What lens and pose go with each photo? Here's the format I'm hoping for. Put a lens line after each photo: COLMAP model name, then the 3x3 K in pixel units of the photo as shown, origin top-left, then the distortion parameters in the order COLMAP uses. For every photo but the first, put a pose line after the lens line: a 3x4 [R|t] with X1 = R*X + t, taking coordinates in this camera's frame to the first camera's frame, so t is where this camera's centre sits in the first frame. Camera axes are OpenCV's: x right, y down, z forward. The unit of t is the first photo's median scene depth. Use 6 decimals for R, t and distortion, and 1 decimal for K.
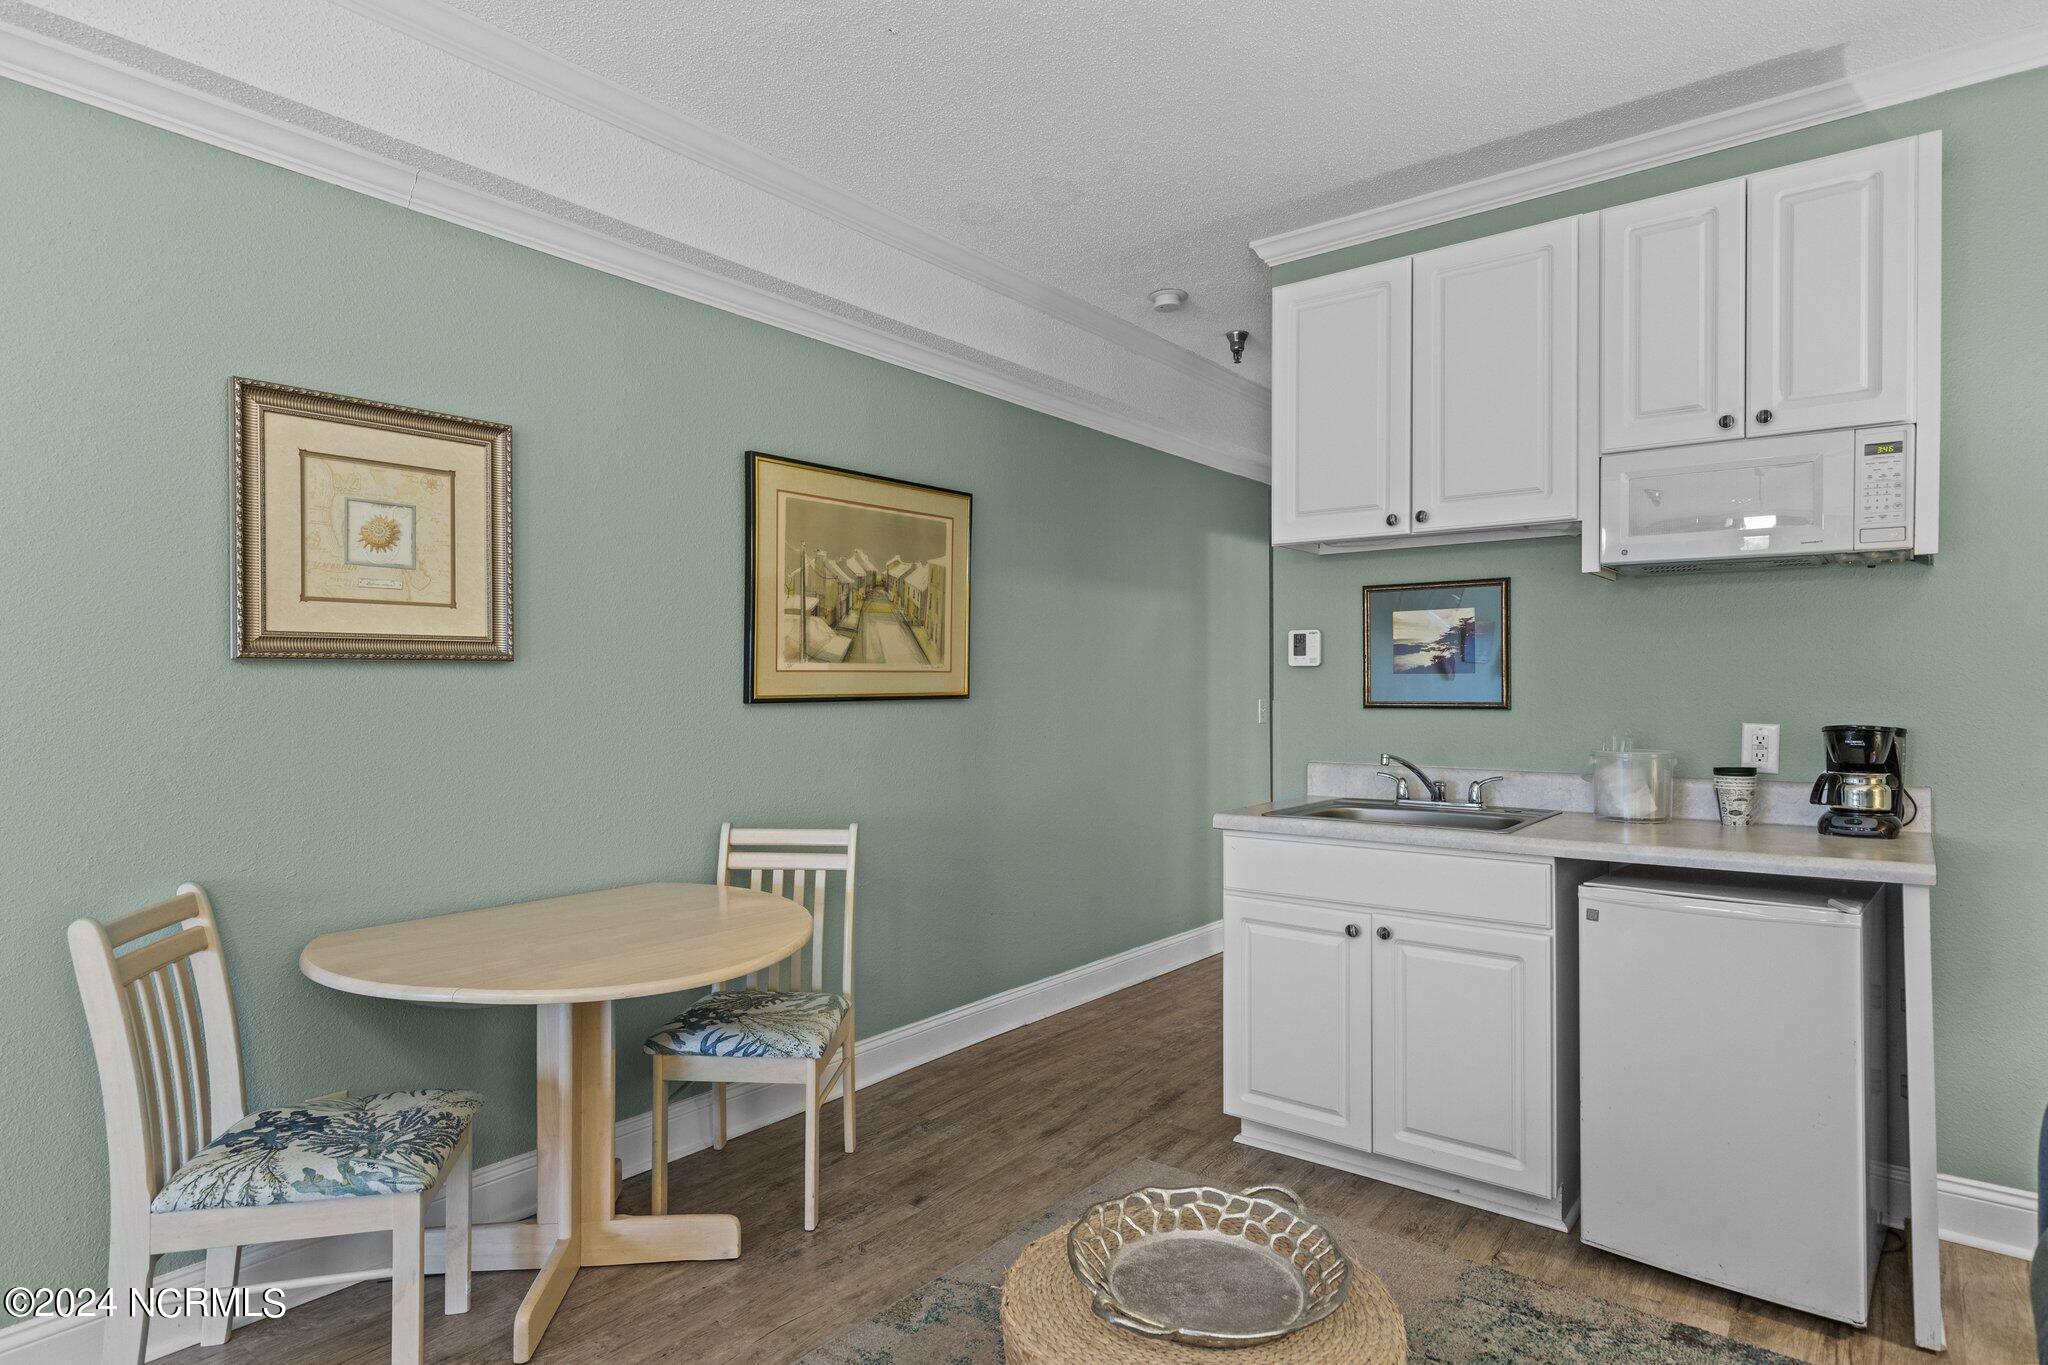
lens RADIAL K [[1111.2, 0, 1023.8], [0, 1111.2, 684.1], [0, 0, 1]] dist [-0.000963, -0.000137]
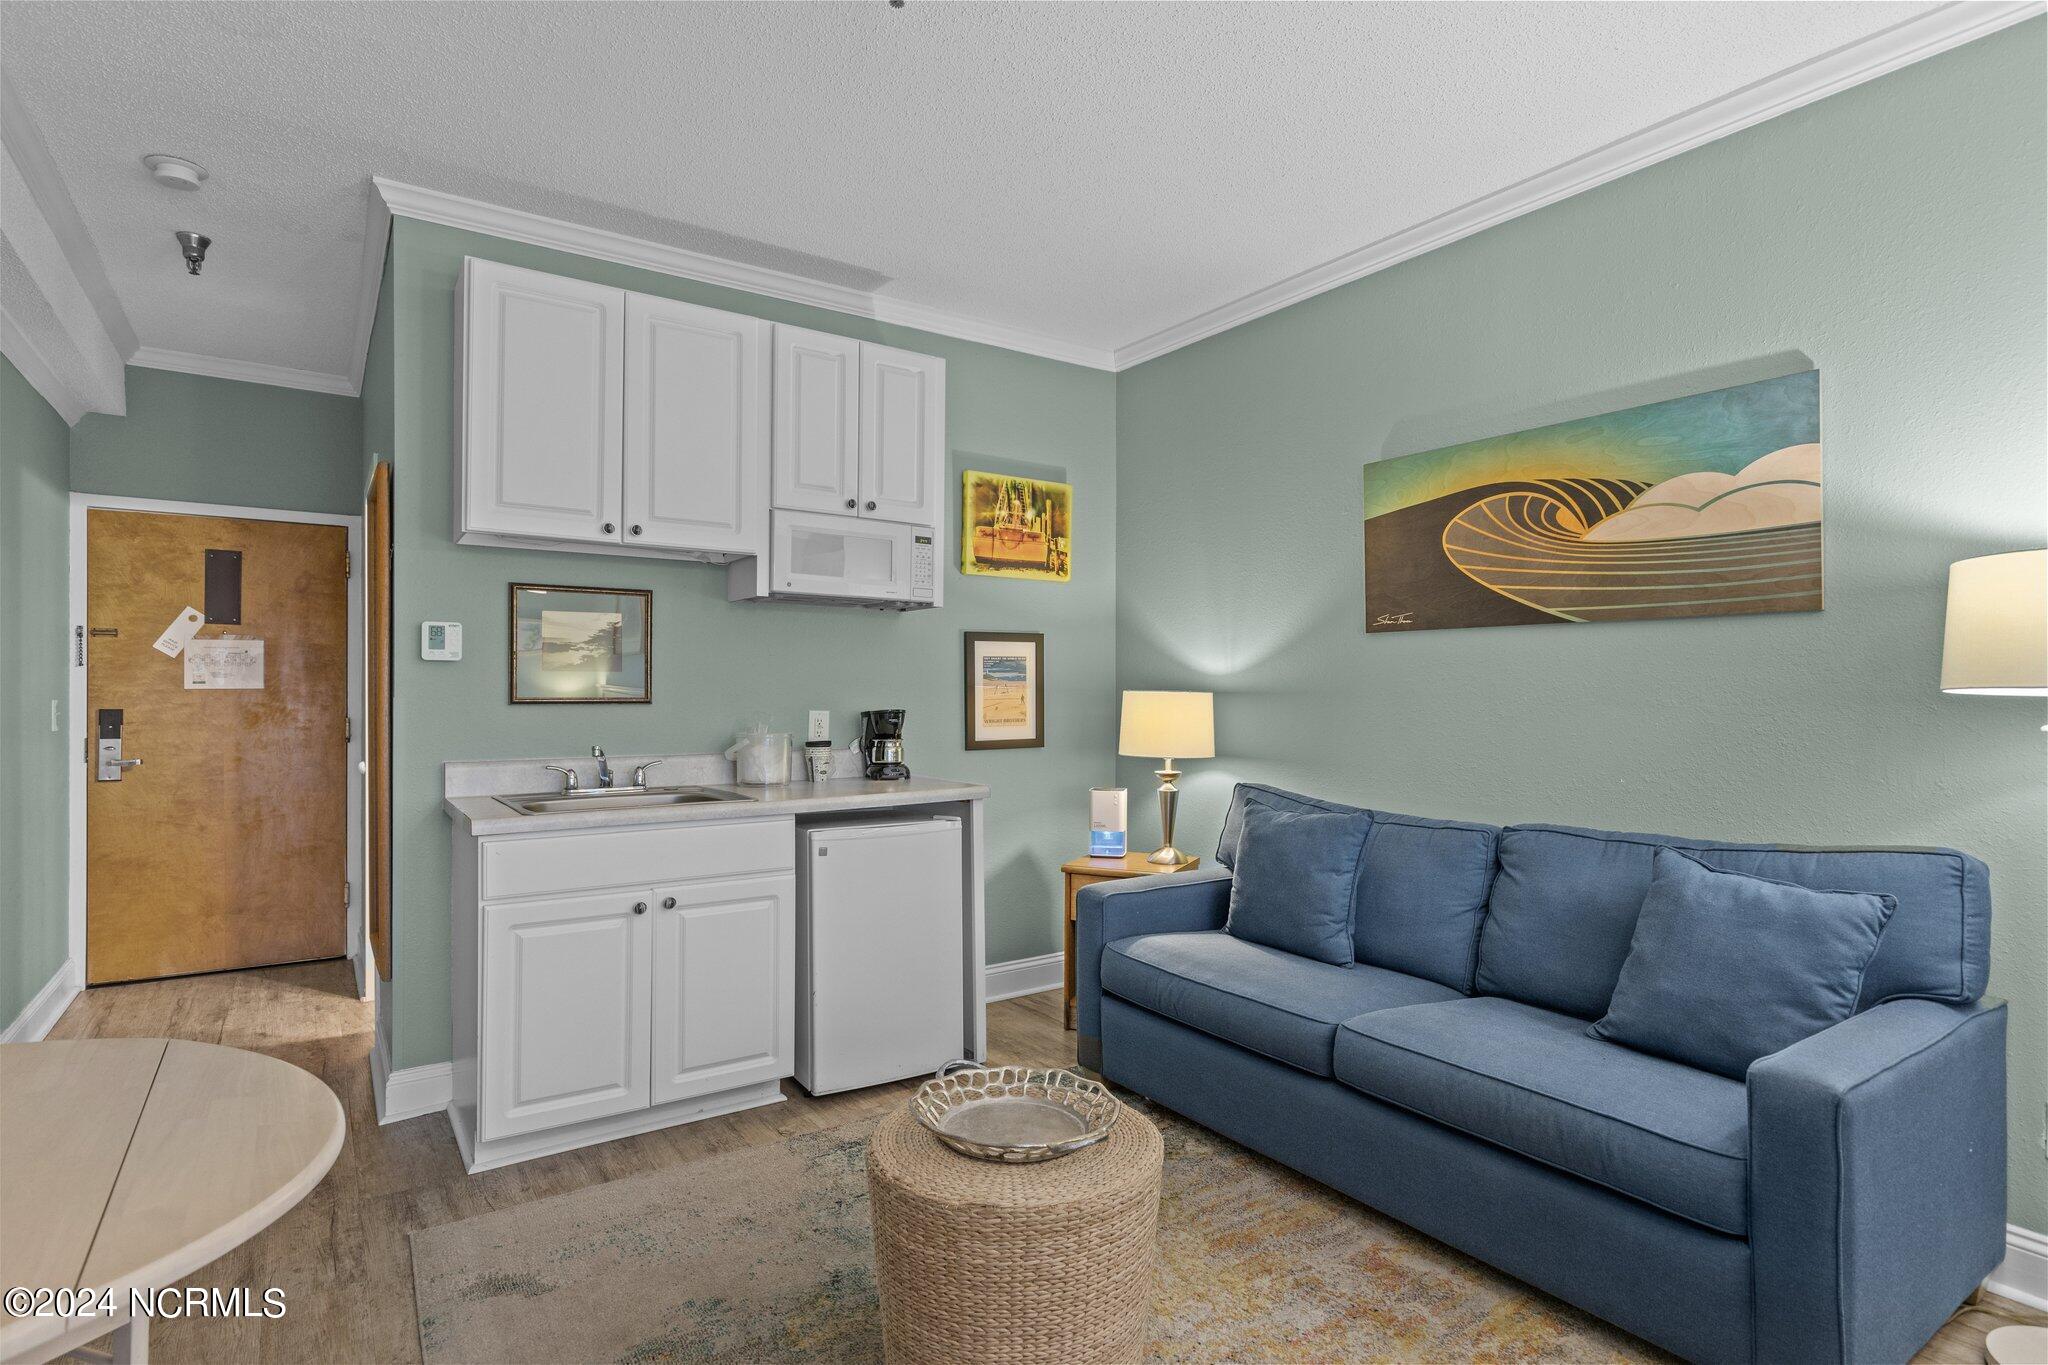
lens RADIAL K [[1055.8, 0, 1026.4], [0, 1055.8, 687.0], [0, 0, 1]] dist [-0.000377, -0.001802]
pose [[0.290318, 0.004953, 0.956917, -0.574817], [-0.006224, 0.999975, -0.003287, 0.007787], [-0.956910, -0.005001, 0.290342, 0.340283]]
